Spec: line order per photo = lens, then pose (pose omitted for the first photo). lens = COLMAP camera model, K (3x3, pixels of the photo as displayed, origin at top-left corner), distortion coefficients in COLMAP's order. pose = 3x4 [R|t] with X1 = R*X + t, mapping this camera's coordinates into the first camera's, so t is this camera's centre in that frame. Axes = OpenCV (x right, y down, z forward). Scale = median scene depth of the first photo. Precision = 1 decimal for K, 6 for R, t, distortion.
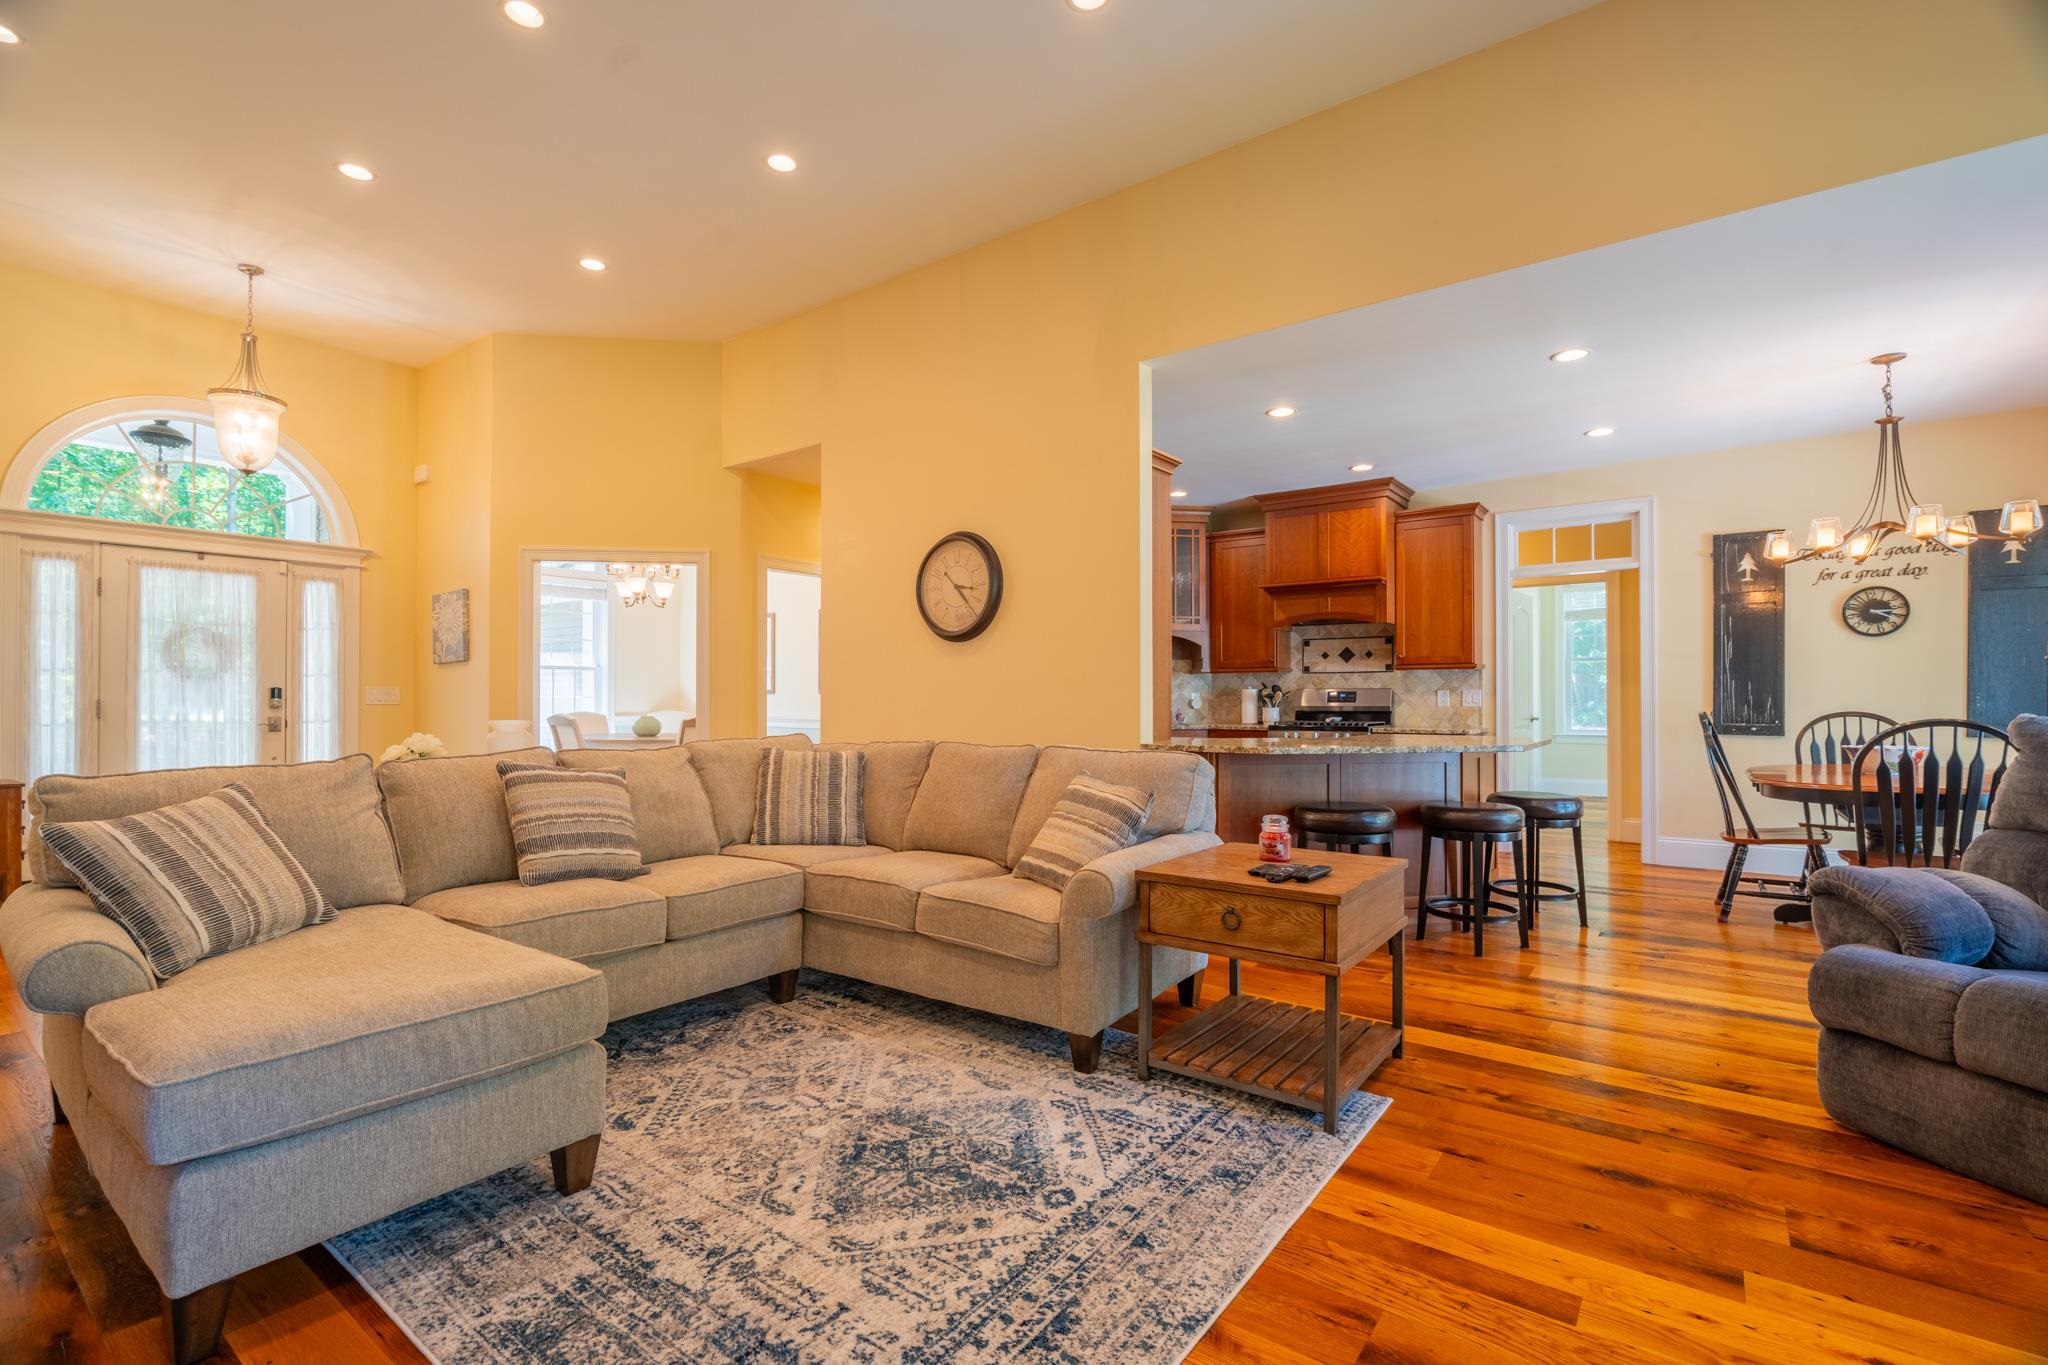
lens RADIAL K [[919.1, 0, 1024.0], [0, 919.1, 682.5], [0, 0, 1]] dist [-0.003160, -0.000009]
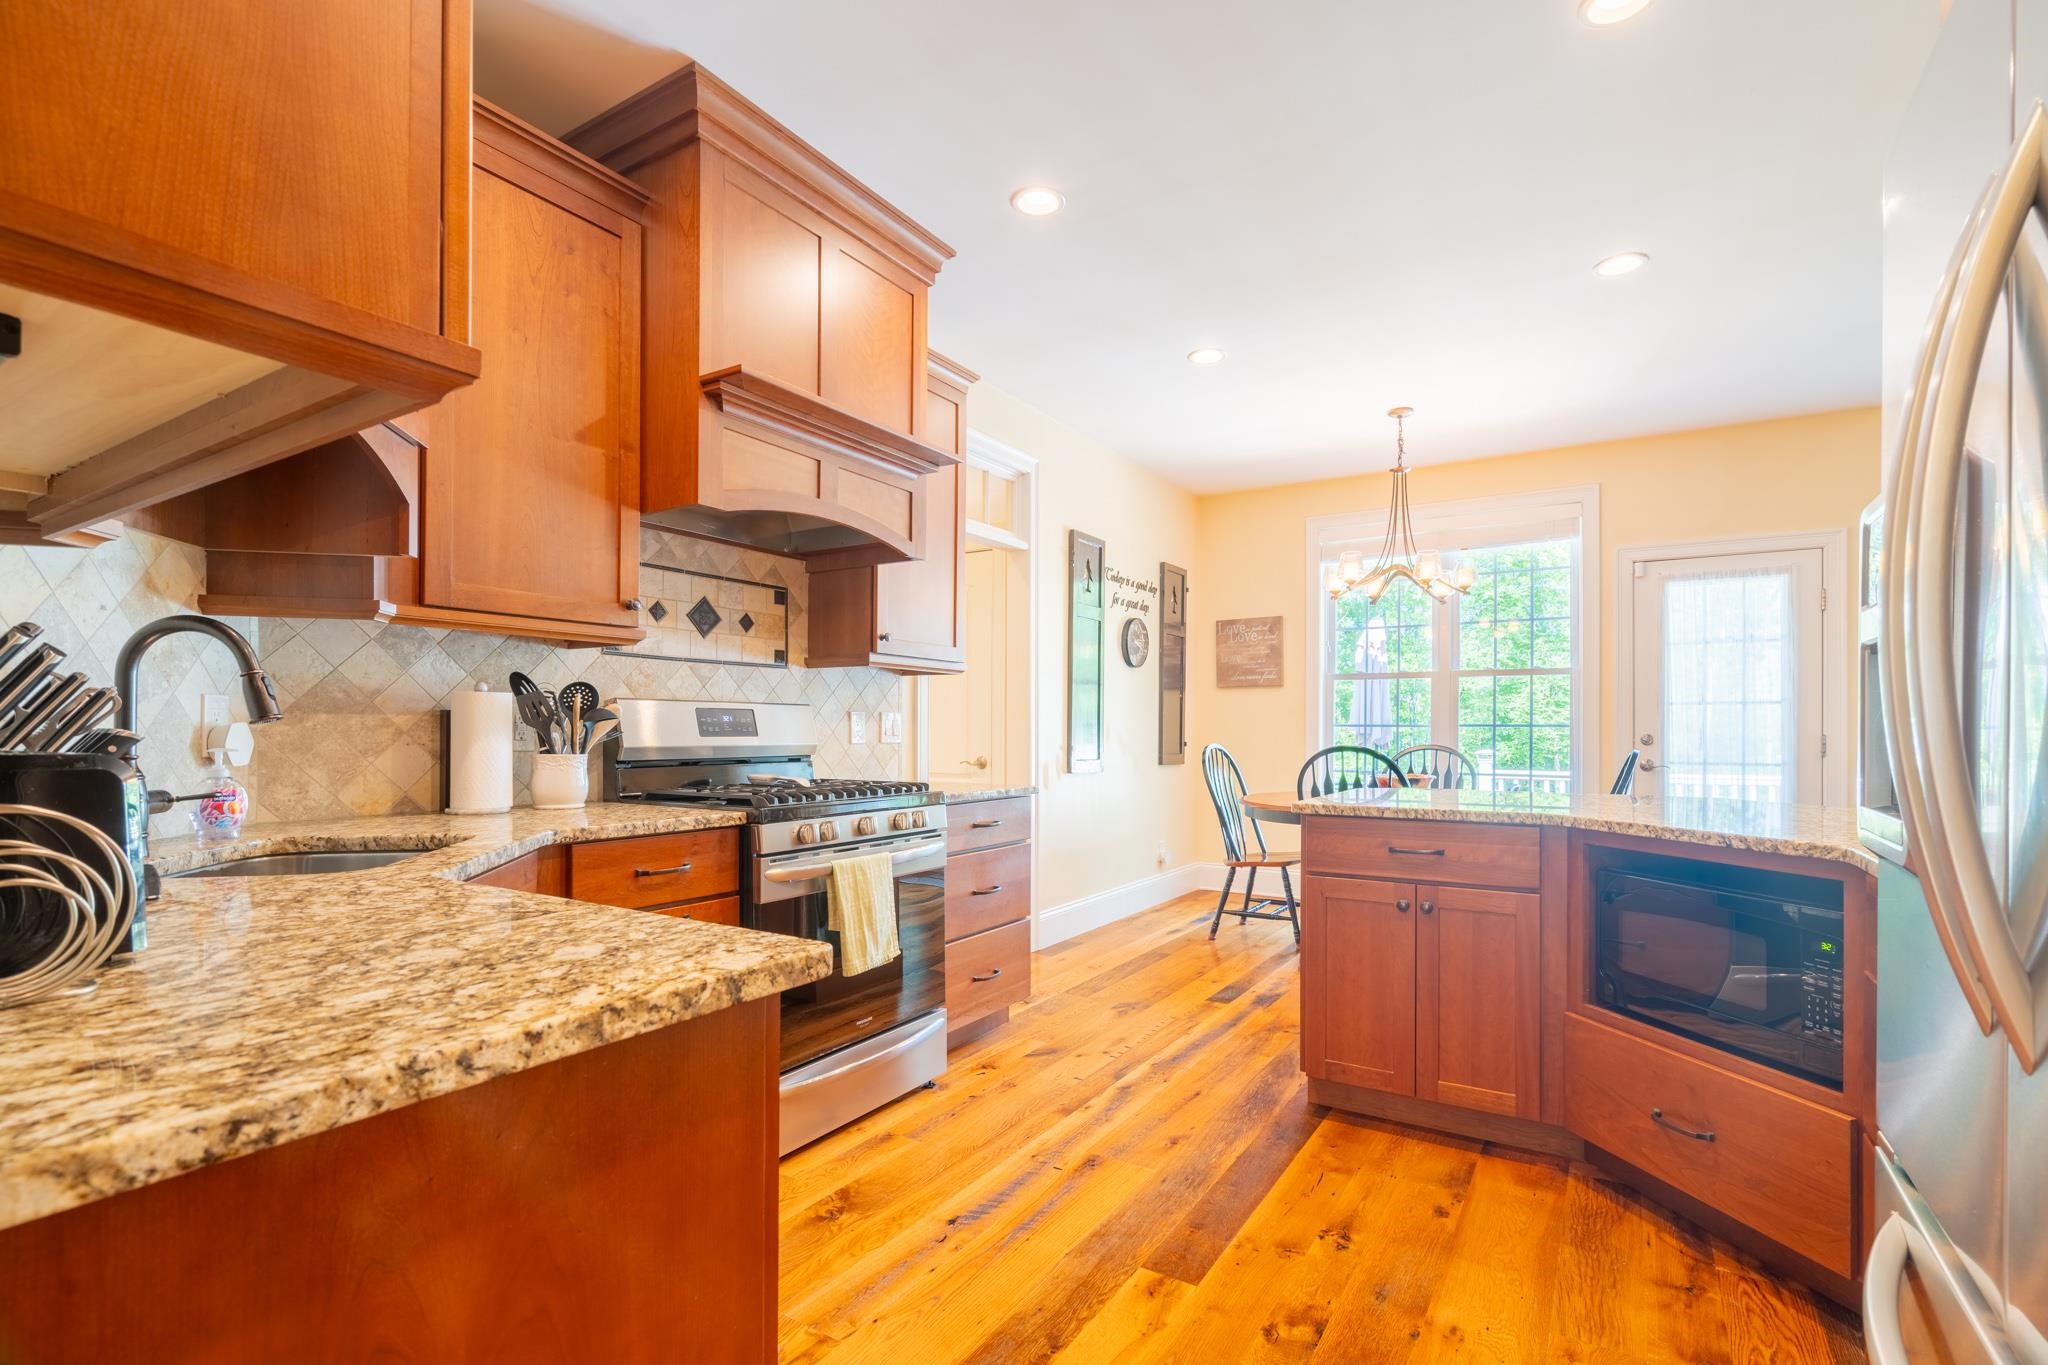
lens RADIAL K [[948.4, 0, 1026.2], [0, 948.4, 731.5], [0, 0, 1]] dist [-0.002003, -0.000121]
pose [[-0.089898, 0.000080, 0.995951, -0.088571], [-0.020499, 0.999788, -0.001931, 0.021897], [-0.995740, -0.020590, -0.089878, 1.121449]]
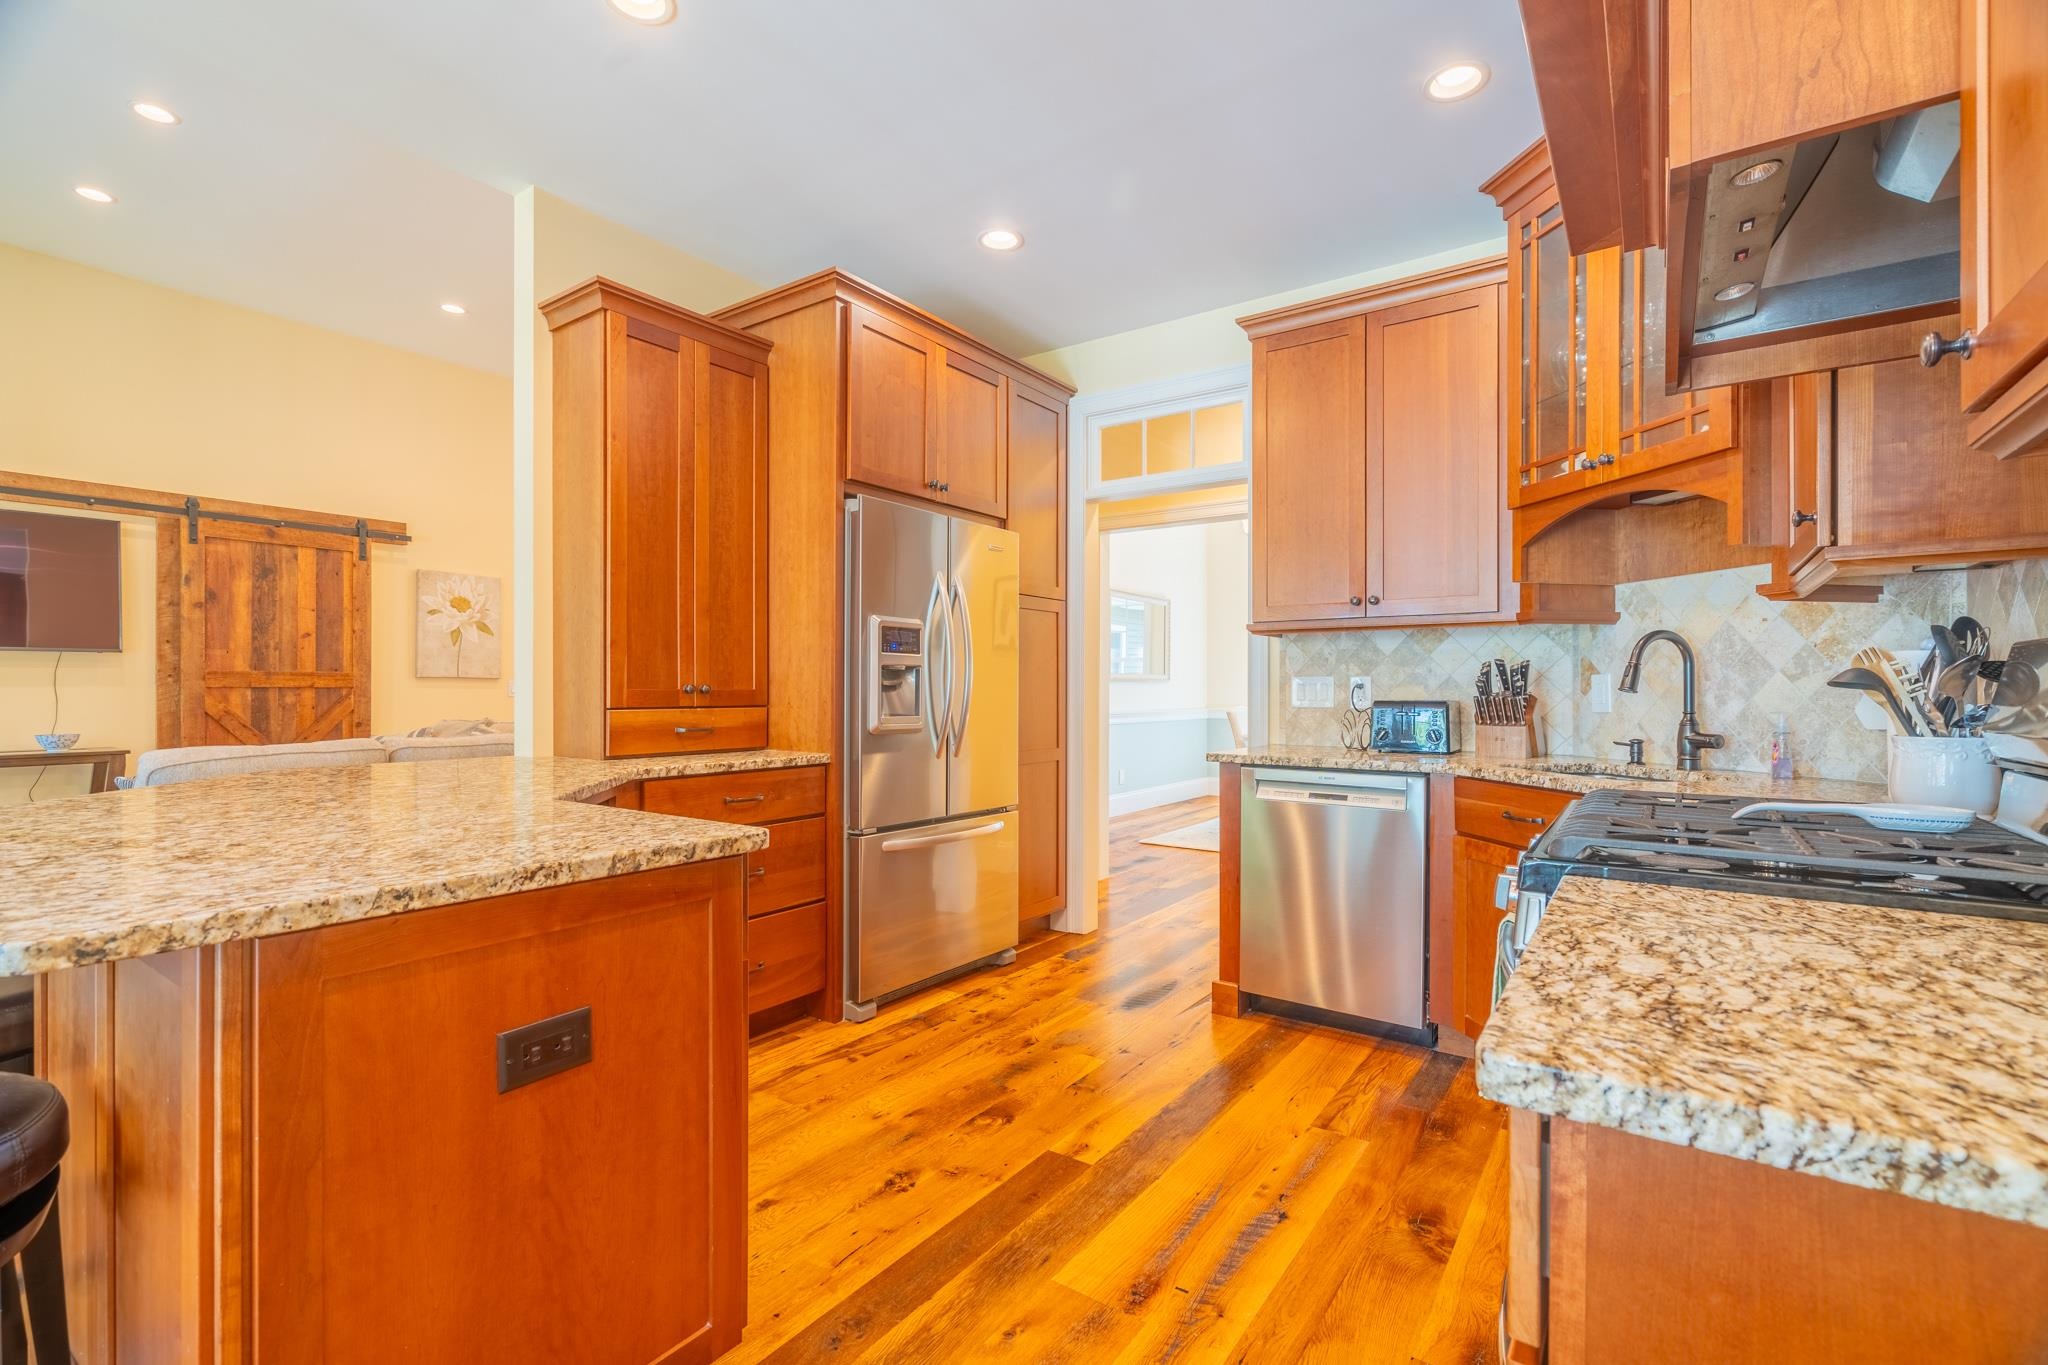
lens RADIAL K [[919.1, 0, 1024.0], [0, 919.1, 682.5], [0, 0, 1]] dist [-0.003160, -0.000009]
pose [[0.042289, -0.006191, -0.999086, 0.603089], [0.018910, 0.999807, -0.005395, 0.015768], [0.998926, -0.018665, 0.042398, 1.009309]]
